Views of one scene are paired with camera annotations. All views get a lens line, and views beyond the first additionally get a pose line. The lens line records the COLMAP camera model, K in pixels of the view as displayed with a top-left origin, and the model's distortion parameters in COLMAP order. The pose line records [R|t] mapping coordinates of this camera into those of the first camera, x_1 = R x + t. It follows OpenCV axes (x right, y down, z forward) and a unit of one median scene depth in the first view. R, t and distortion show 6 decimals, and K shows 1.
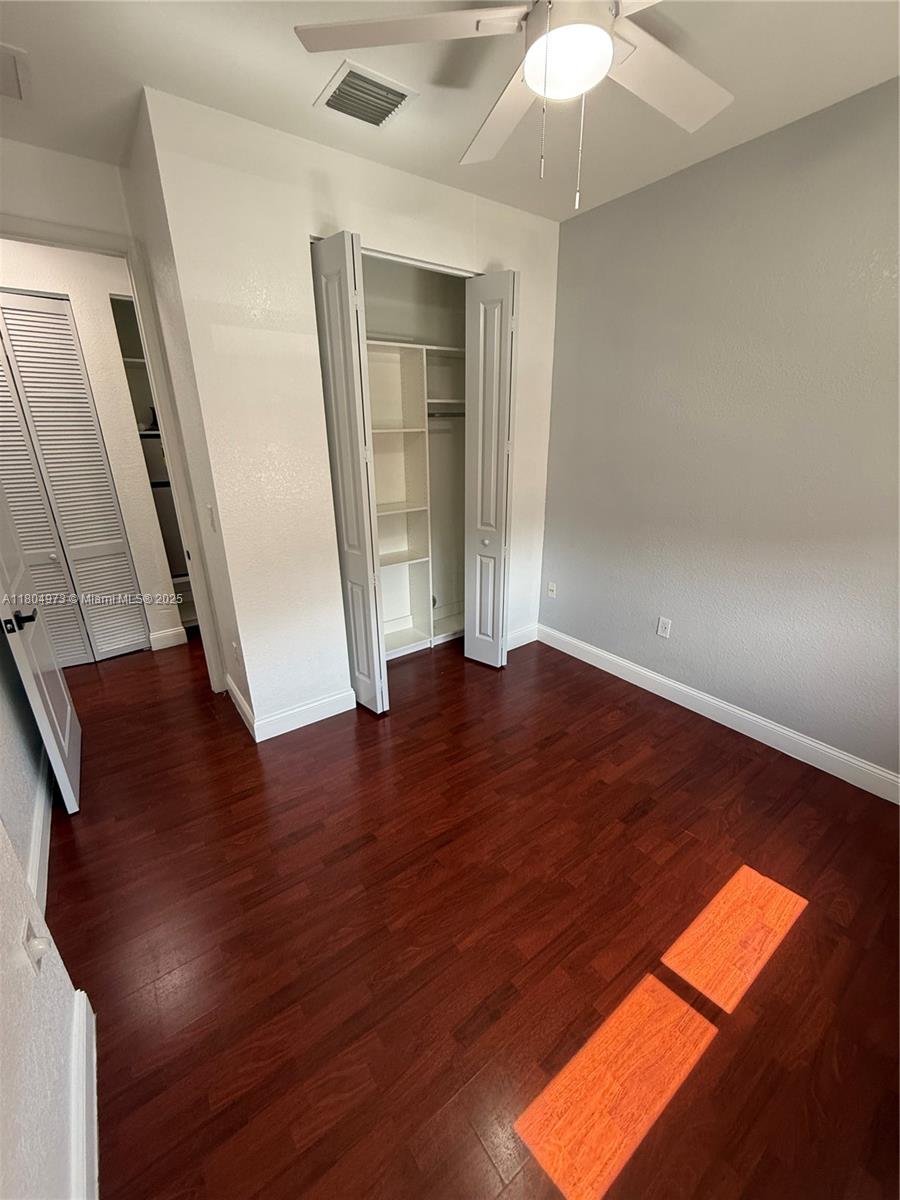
lens RADIAL K [[478.4, 0, 452.1], [0, 478.4, 598.3], [0, 0, 1]] dist [0.000379, 0.000013]
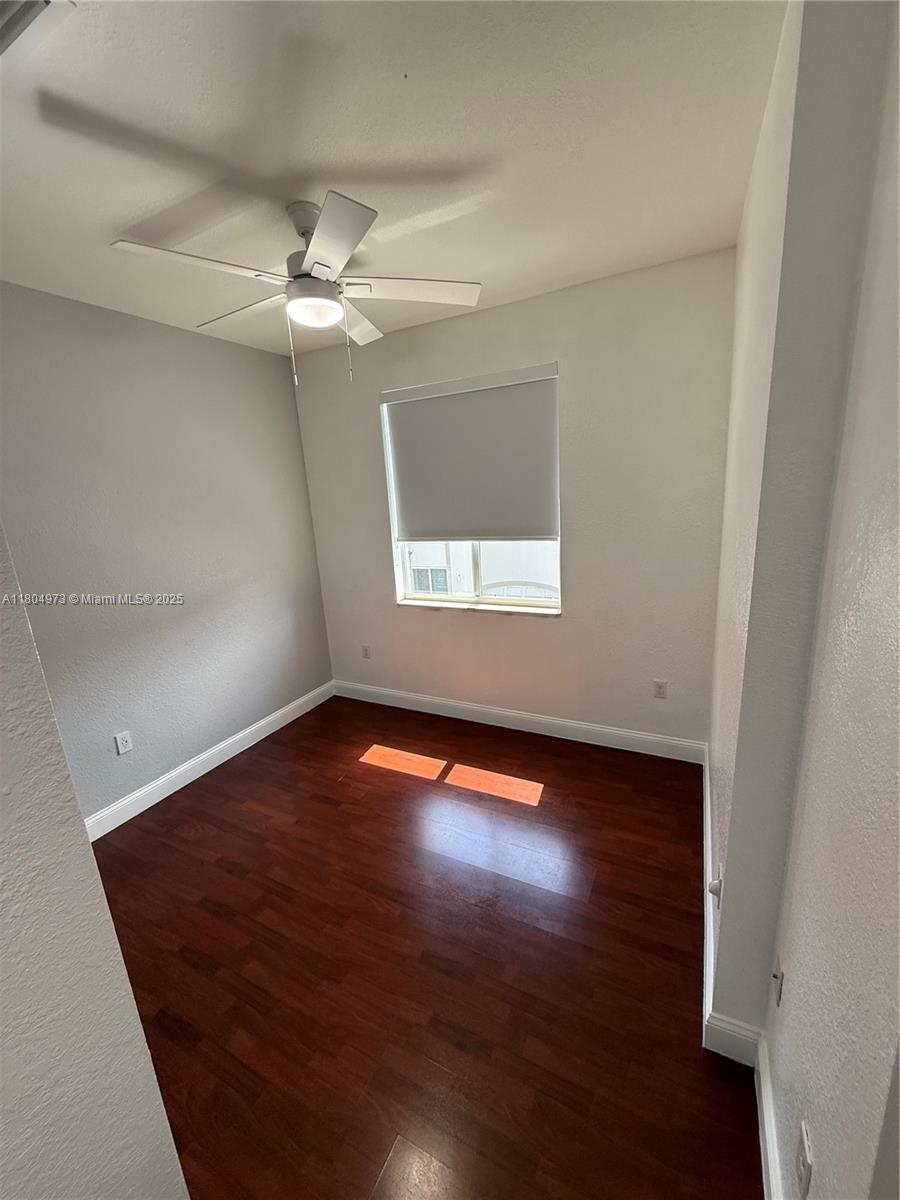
lens RADIAL K [[478.4, 0, 452.1], [0, 478.4, 598.3], [0, 0, 1]] dist [0.000379, 0.000013]
pose [[-0.440020, -0.168528, 0.882032, -0.800358], [0.366973, 0.862722, 0.347910, -0.353295], [-0.819581, 0.476769, -0.317770, 0.831388]]
